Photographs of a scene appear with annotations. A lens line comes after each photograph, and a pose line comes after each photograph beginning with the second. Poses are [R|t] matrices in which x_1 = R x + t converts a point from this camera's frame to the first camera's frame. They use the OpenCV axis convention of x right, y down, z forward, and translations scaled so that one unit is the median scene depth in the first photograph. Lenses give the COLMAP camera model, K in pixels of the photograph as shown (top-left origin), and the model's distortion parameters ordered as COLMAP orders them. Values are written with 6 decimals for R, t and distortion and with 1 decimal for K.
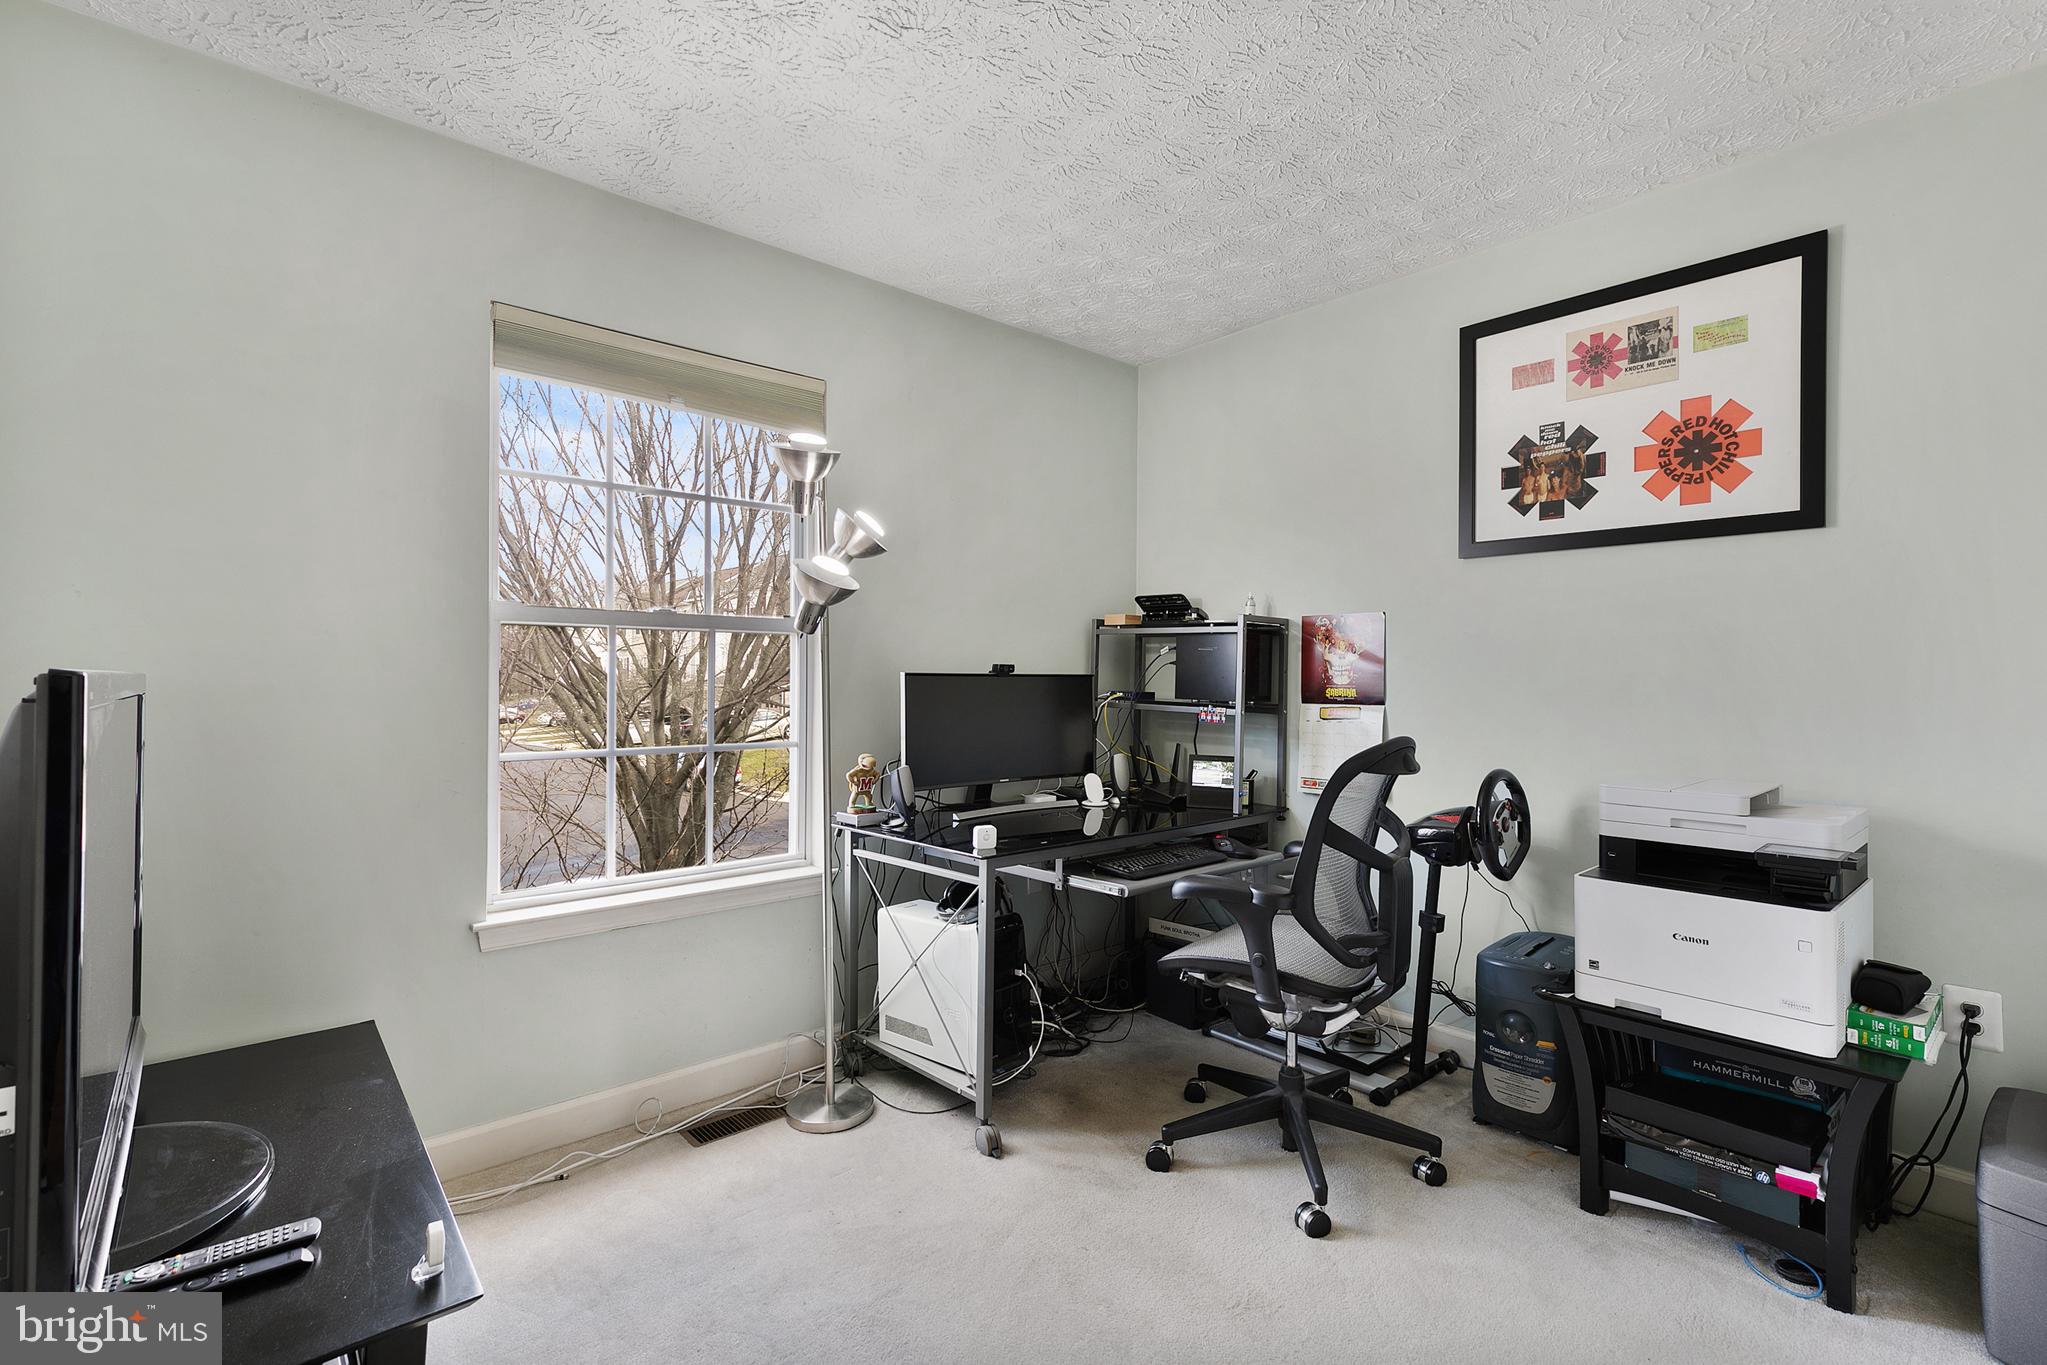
lens RADIAL K [[929.6, 0, 1025.5], [0, 929.6, 664.4], [0, 0, 1]] dist [0.003504, 0.000030]
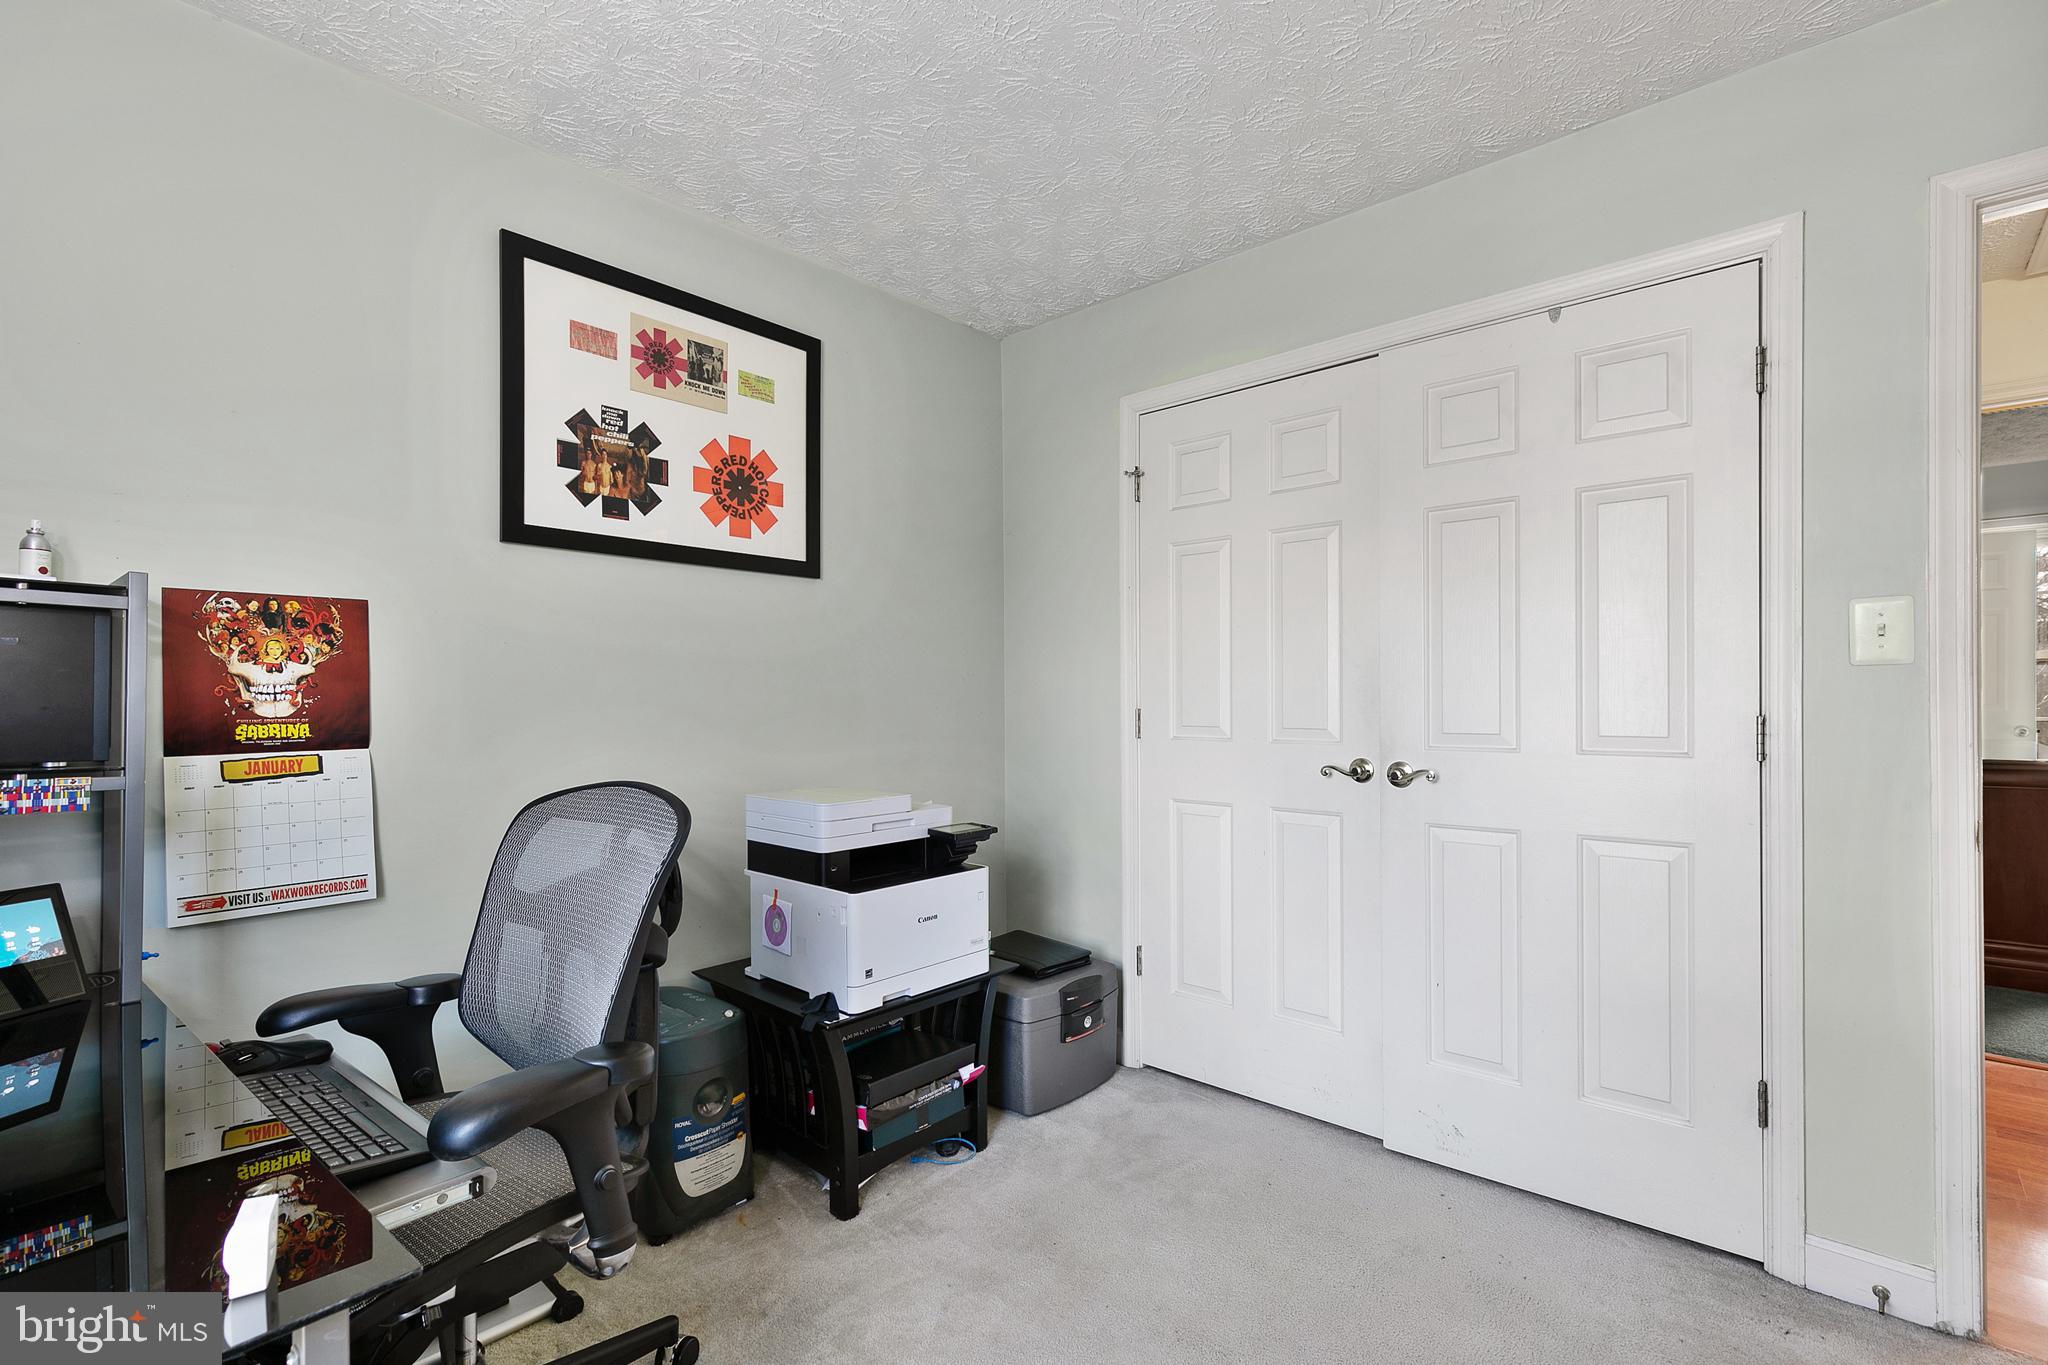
lens RADIAL K [[930.0, 0, 1026.4], [0, 930.0, 702.5], [0, 0, 1]] dist [0.003504, 0.000030]
pose [[-0.117741, -0.004227, 0.993035, -0.354727], [-0.004573, 0.999983, 0.003714, 0.010517], [-0.993034, -0.004104, -0.117758, 0.754373]]
